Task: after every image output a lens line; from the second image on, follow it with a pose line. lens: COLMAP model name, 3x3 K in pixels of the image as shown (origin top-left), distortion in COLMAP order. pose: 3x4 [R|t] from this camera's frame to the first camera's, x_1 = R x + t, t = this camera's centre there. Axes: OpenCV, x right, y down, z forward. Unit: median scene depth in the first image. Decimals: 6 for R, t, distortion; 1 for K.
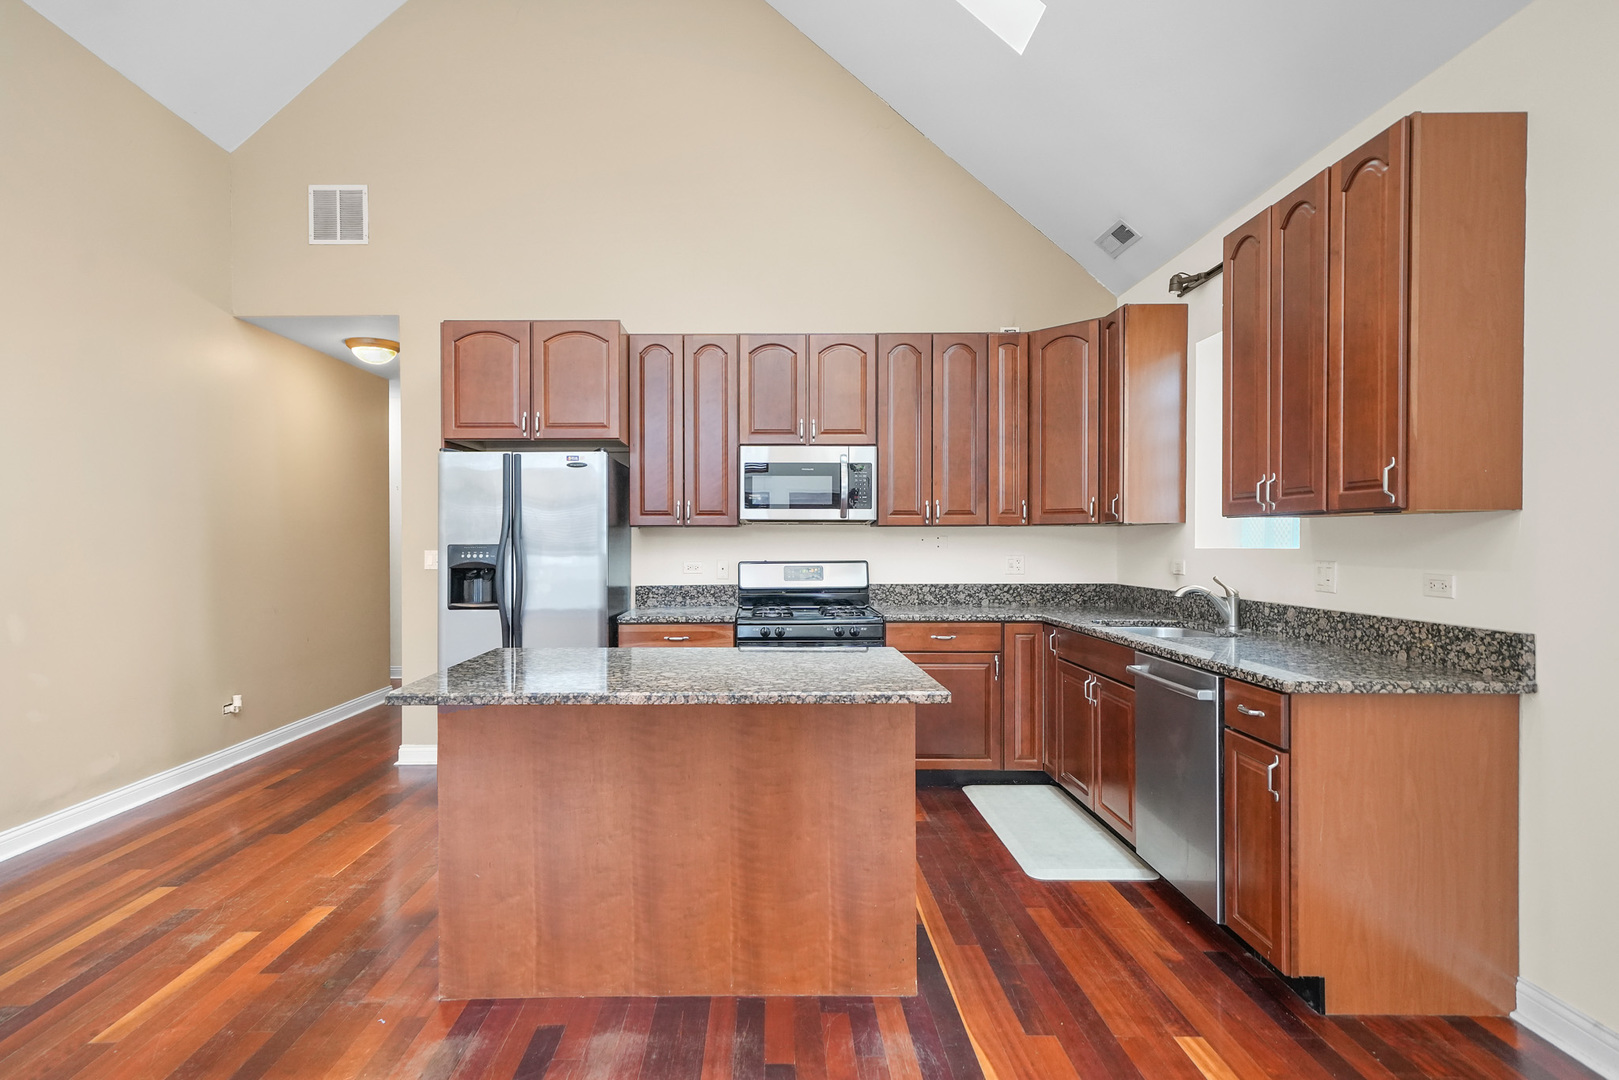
lens RADIAL K [[843.8, 0, 770.4], [0, 843.8, 542.9], [0, 0, 1]] dist [0.015390, 0.000123]
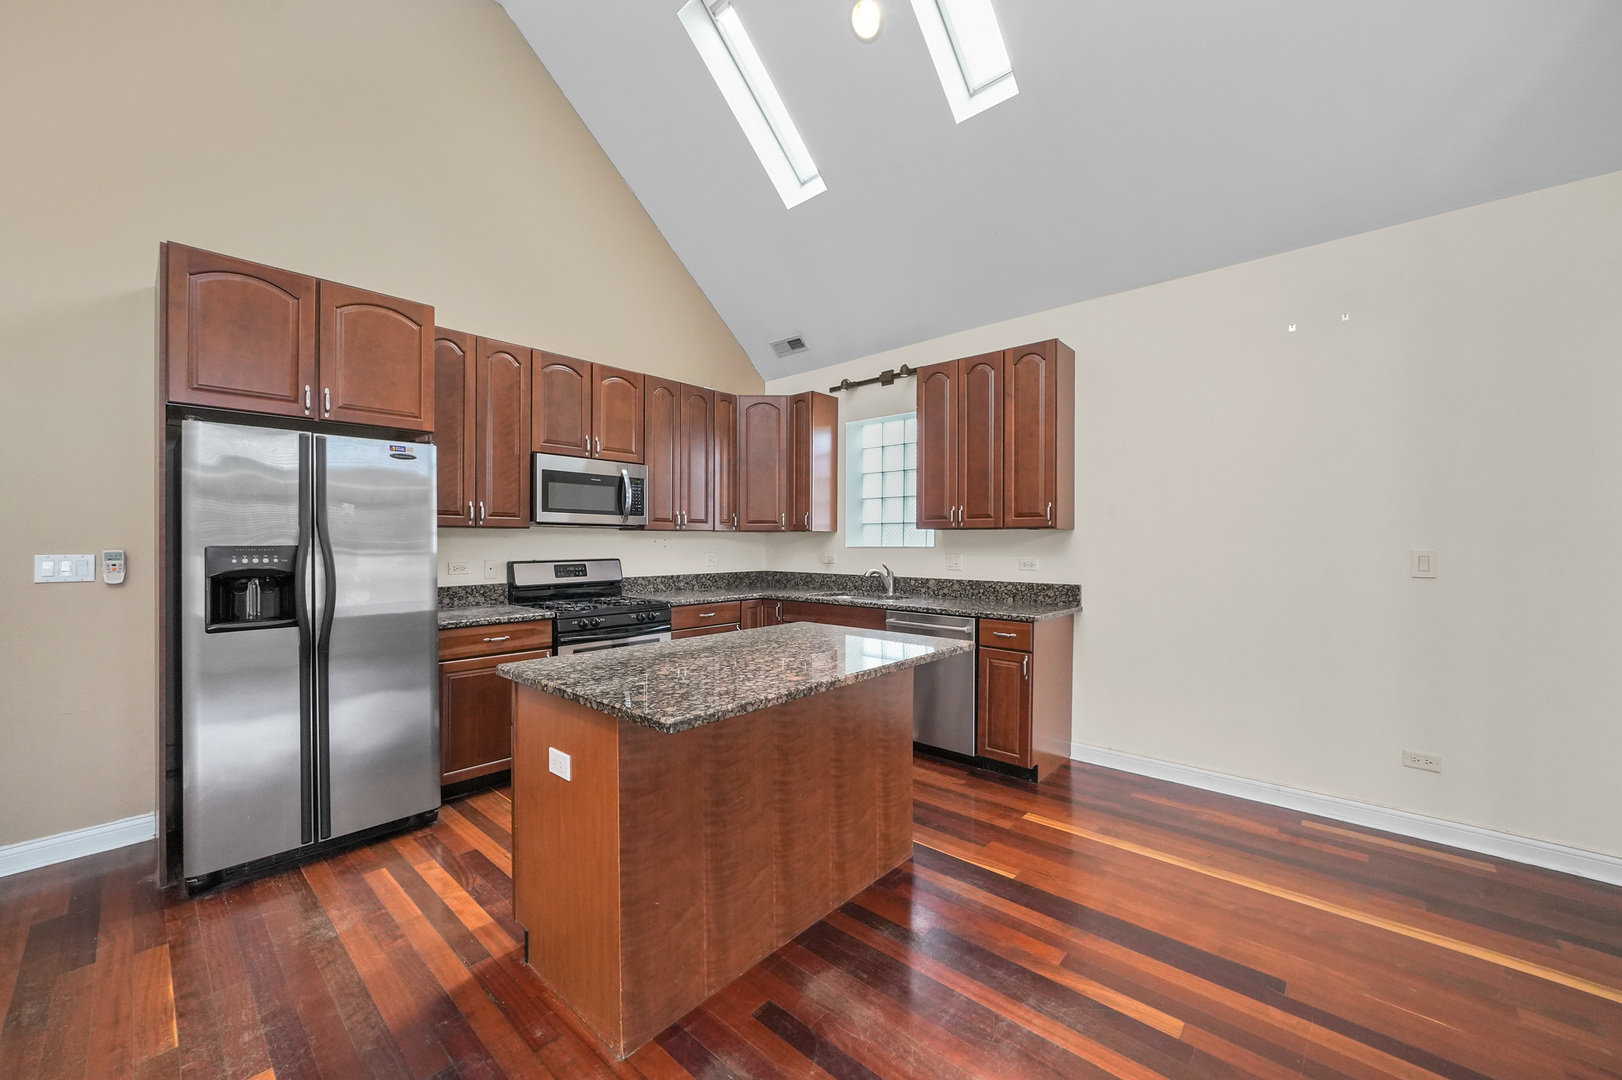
lens RADIAL K [[615.4, 0, 811.0], [0, 615.4, 540.0], [0, 0, 1]] dist [-0.010129, 0.000027]
pose [[0.668082, 0.004296, 0.744075, -0.425381], [-0.000686, 0.999986, -0.005157, -0.001054], [-0.744088, 0.002935, 0.668076, 0.246660]]
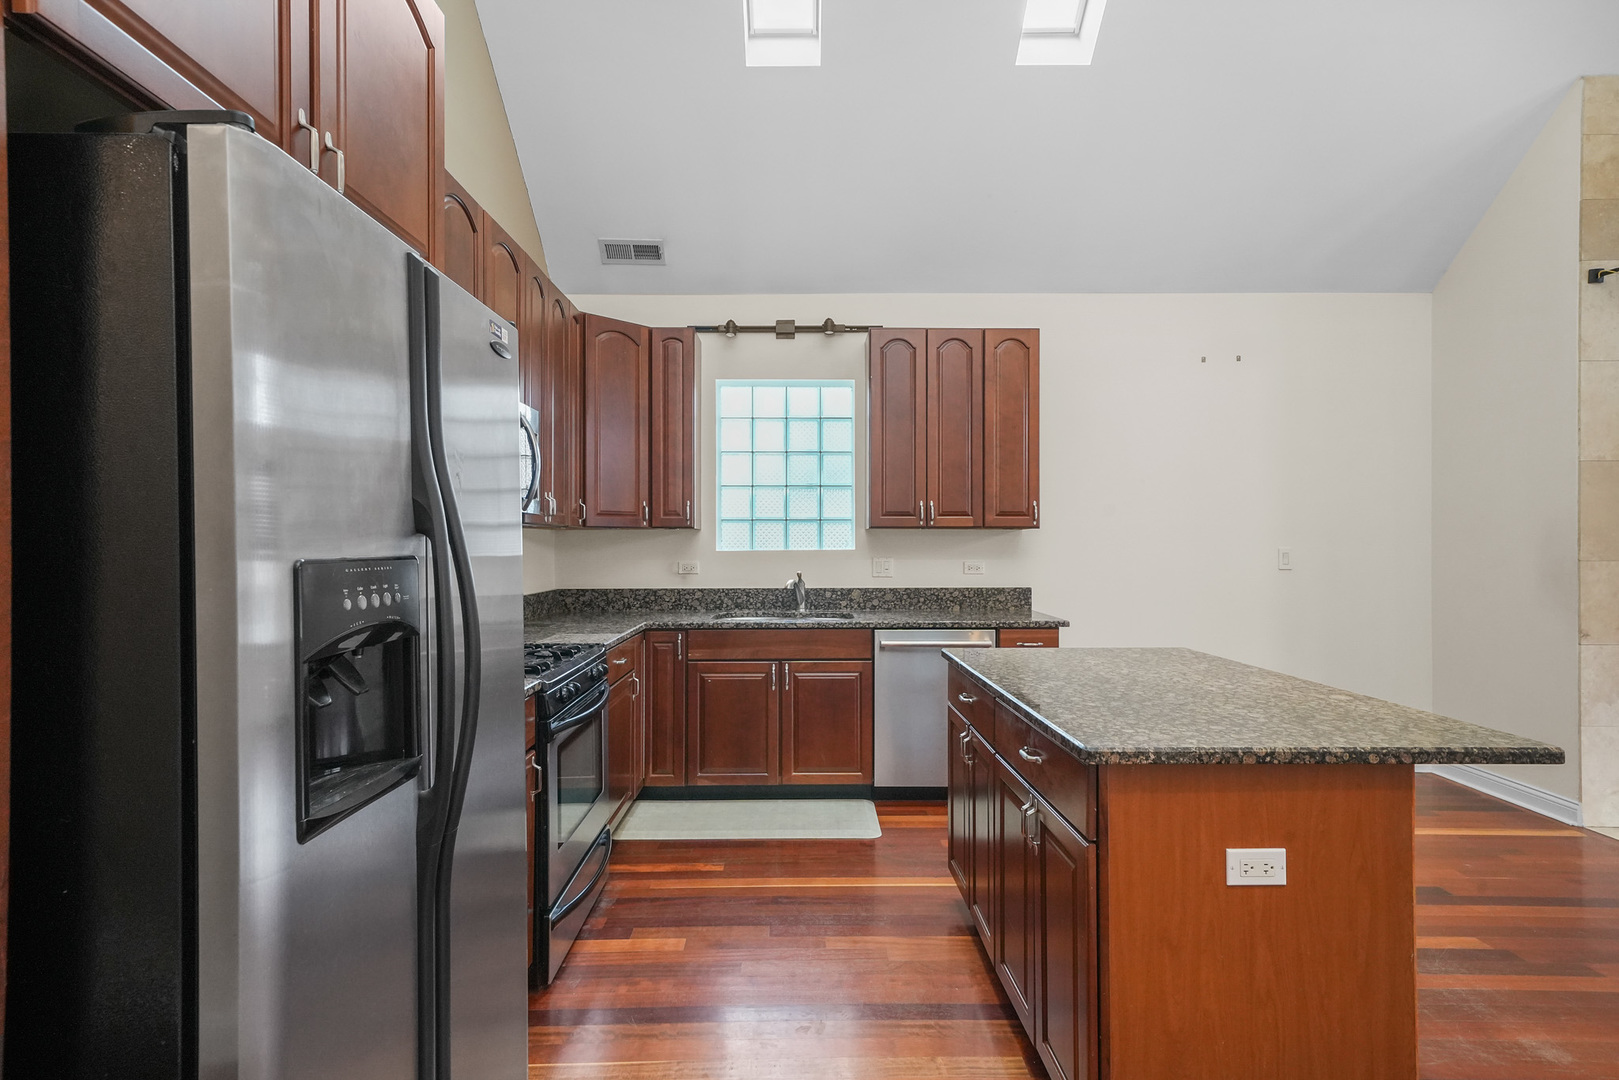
lens RADIAL K [[774.3, 0, 803.7], [0, 774.3, 544.9], [0, 0, 1]] dist [0.012746, -0.000057]
pose [[-0.013215, 0.002702, 0.999909, -0.581245], [0.003508, 0.999990, -0.002656, 0.001221], [-0.999907, 0.003473, -0.013224, 0.874399]]
